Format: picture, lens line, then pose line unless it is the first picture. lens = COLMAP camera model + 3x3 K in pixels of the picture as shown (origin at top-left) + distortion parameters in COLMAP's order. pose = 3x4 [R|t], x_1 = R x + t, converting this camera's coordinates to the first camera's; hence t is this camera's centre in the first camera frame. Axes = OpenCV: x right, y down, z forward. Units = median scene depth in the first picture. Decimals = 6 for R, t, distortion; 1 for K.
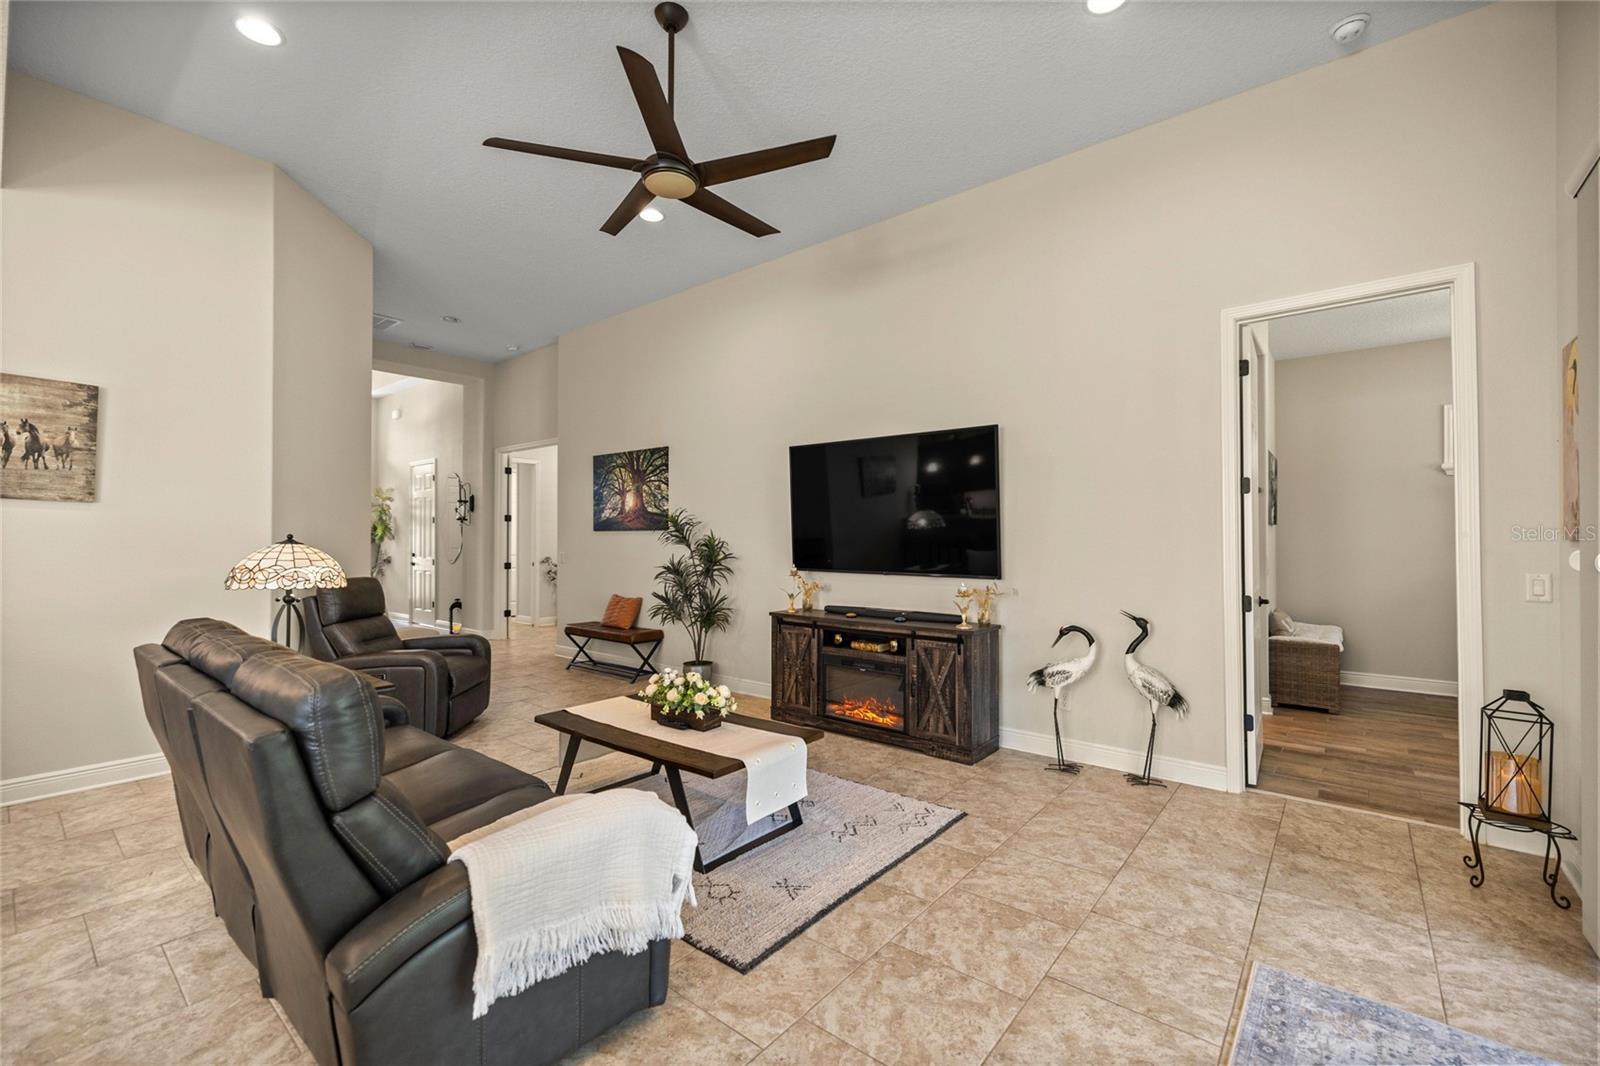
lens RADIAL K [[672.0, 0, 797.6], [0, 672.0, 535.0], [0, 0, 1]] dist [-0.001908, -0.000681]
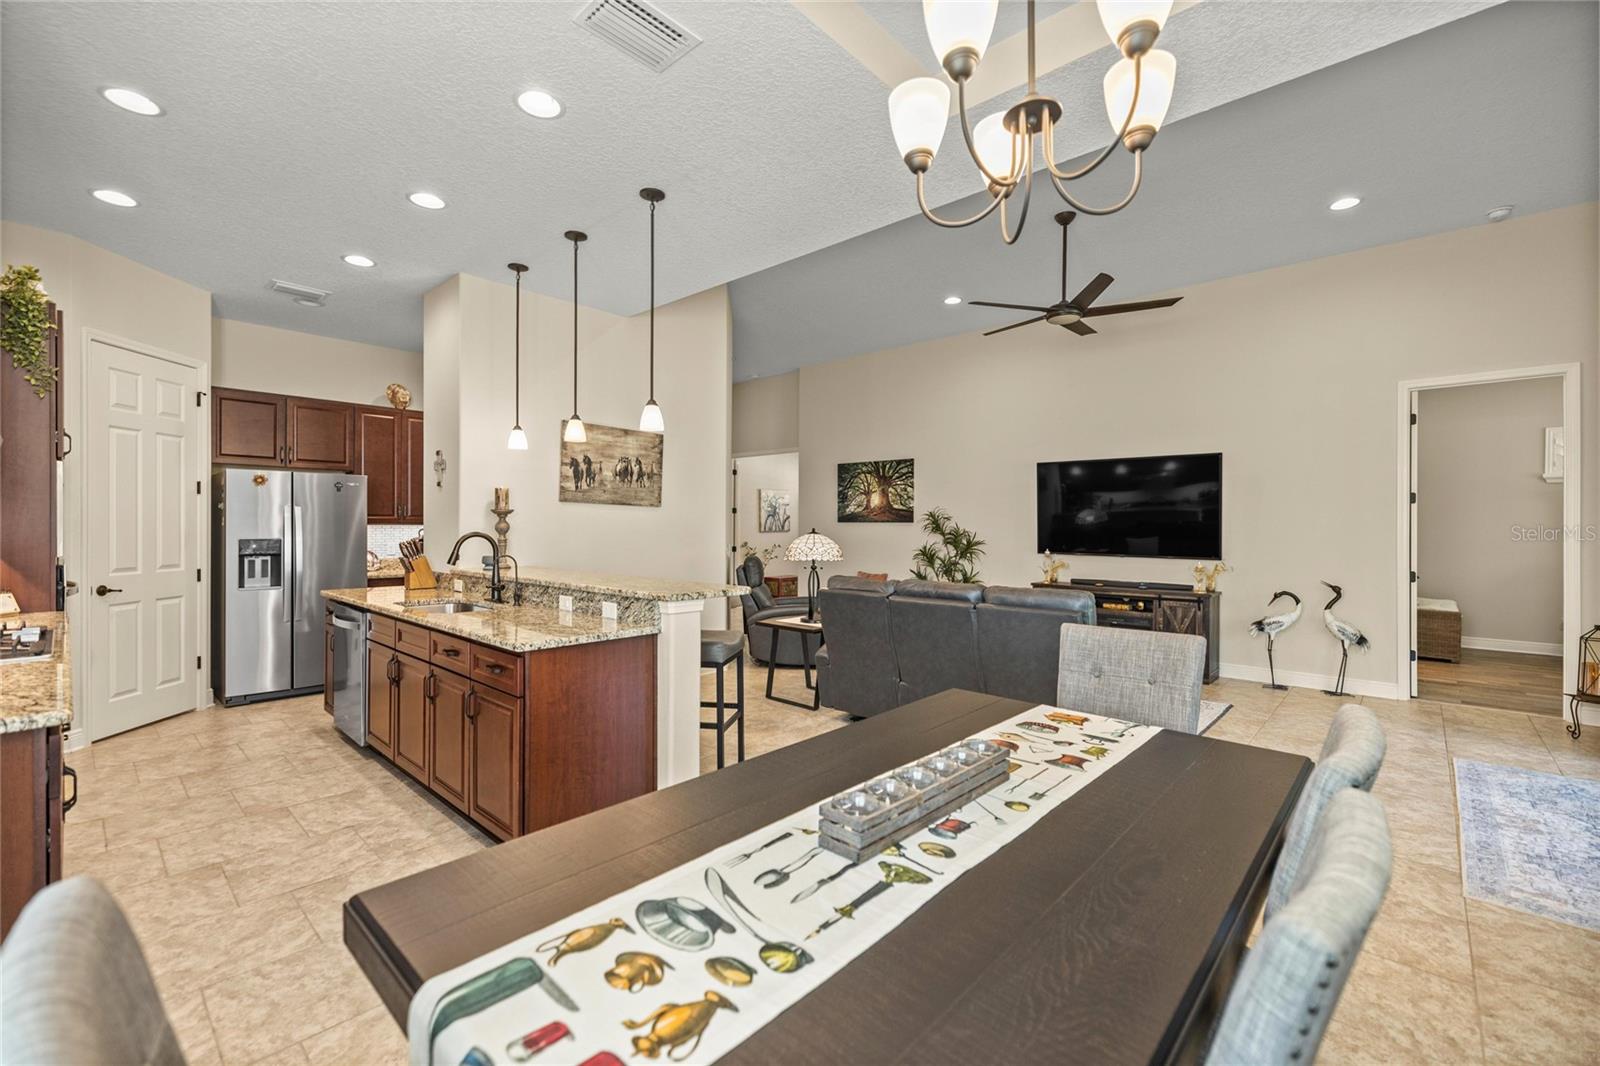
lens RADIAL K [[672.0, 0, 788.3], [0, 672.0, 530.7], [0, 0, 1]] dist [-0.001908, -0.000681]
pose [[0.998004, 0.005638, -0.062897, -0.513249], [-0.004678, 0.999871, 0.015394, -0.014609], [0.062976, -0.015069, 0.997901, -0.476007]]
